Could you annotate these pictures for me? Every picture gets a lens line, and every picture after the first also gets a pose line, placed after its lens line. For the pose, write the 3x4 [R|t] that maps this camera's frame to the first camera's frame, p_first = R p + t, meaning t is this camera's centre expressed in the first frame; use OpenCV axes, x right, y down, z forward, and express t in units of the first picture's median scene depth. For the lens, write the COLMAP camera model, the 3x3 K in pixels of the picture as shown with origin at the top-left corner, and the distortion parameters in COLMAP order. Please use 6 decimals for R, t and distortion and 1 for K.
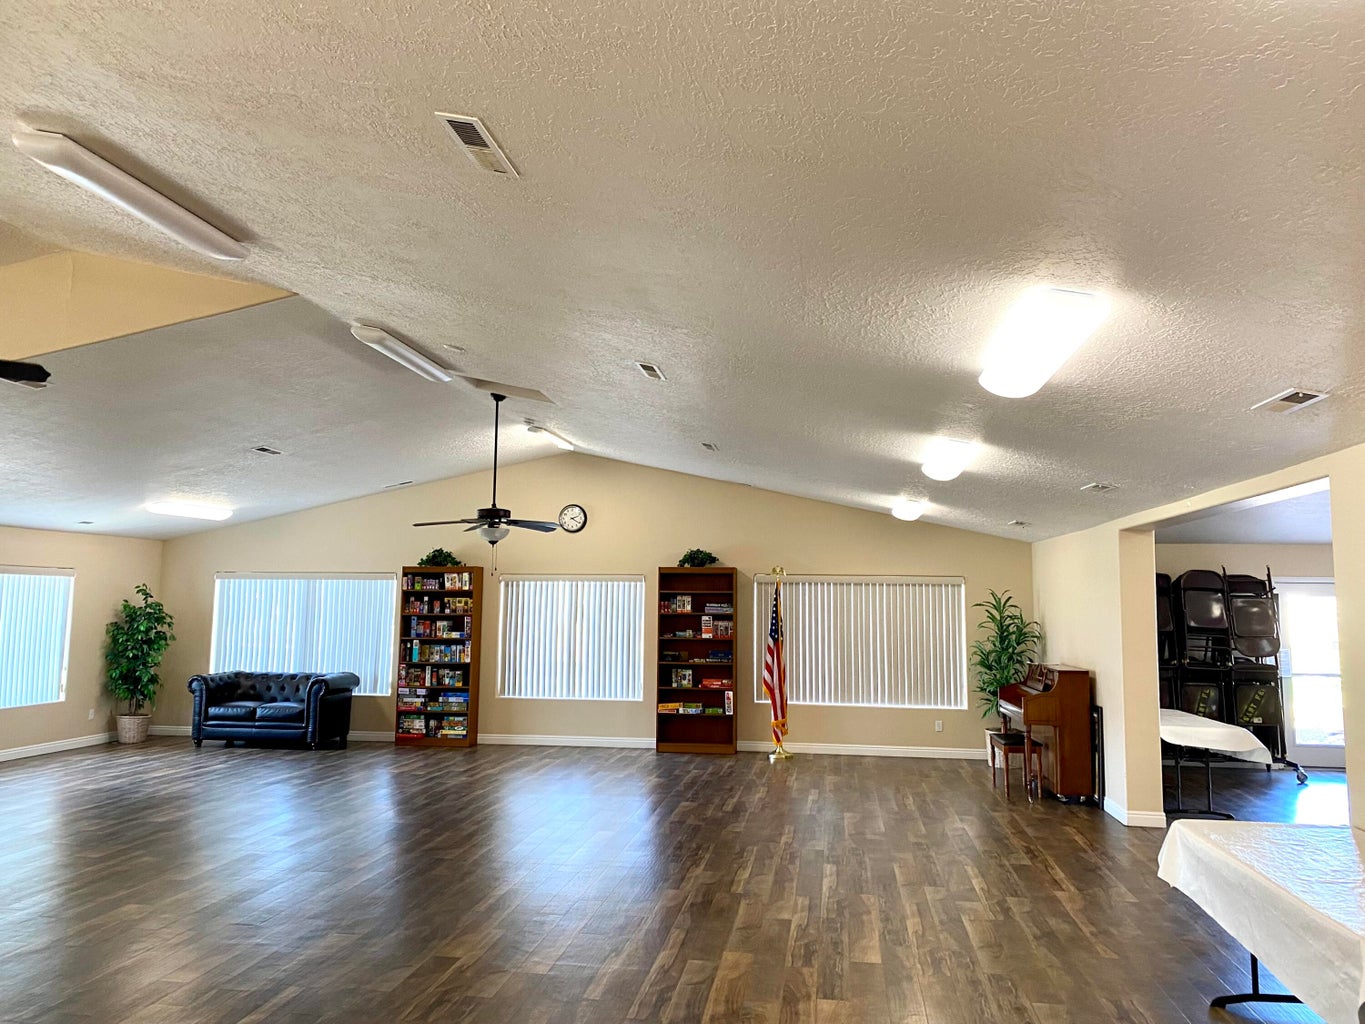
lens RADIAL K [[1020.5, 0, 676.9], [0, 1020.5, 505.8], [0, 0, 1]] dist [0.085657, 0.000345]
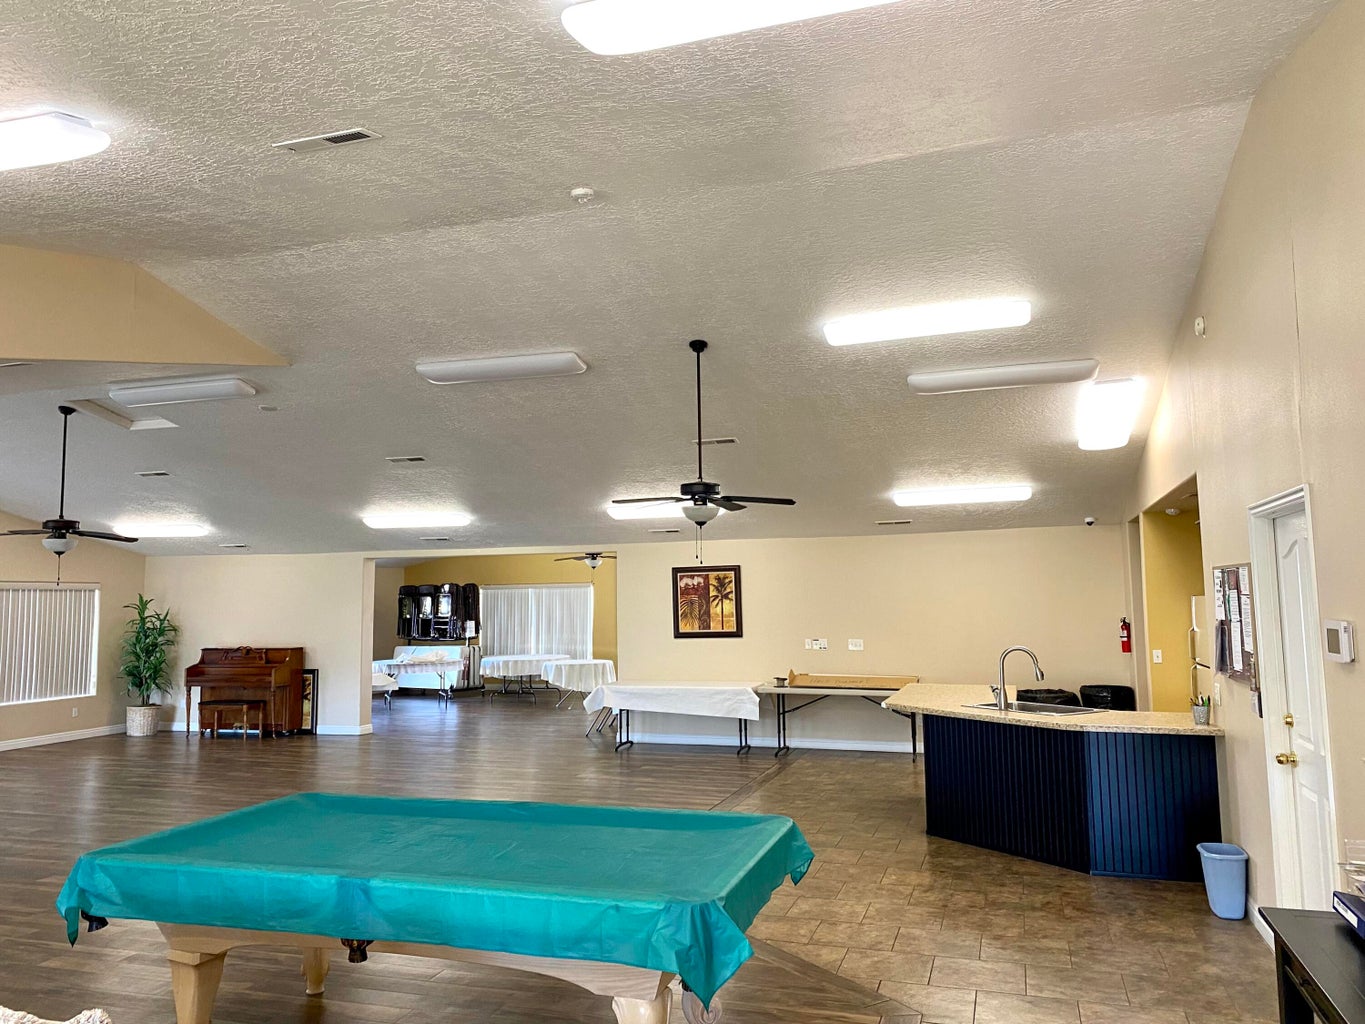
lens RADIAL K [[1020.5, 0, 680.4], [0, 1020.5, 514.0], [0, 0, 1]] dist [0.085657, 0.000345]
pose [[0.151140, 0.079224, 0.985332, -0.823602], [-0.091490, 0.993626, -0.065857, 0.007883], [-0.984269, -0.080194, 0.157425, 0.163030]]
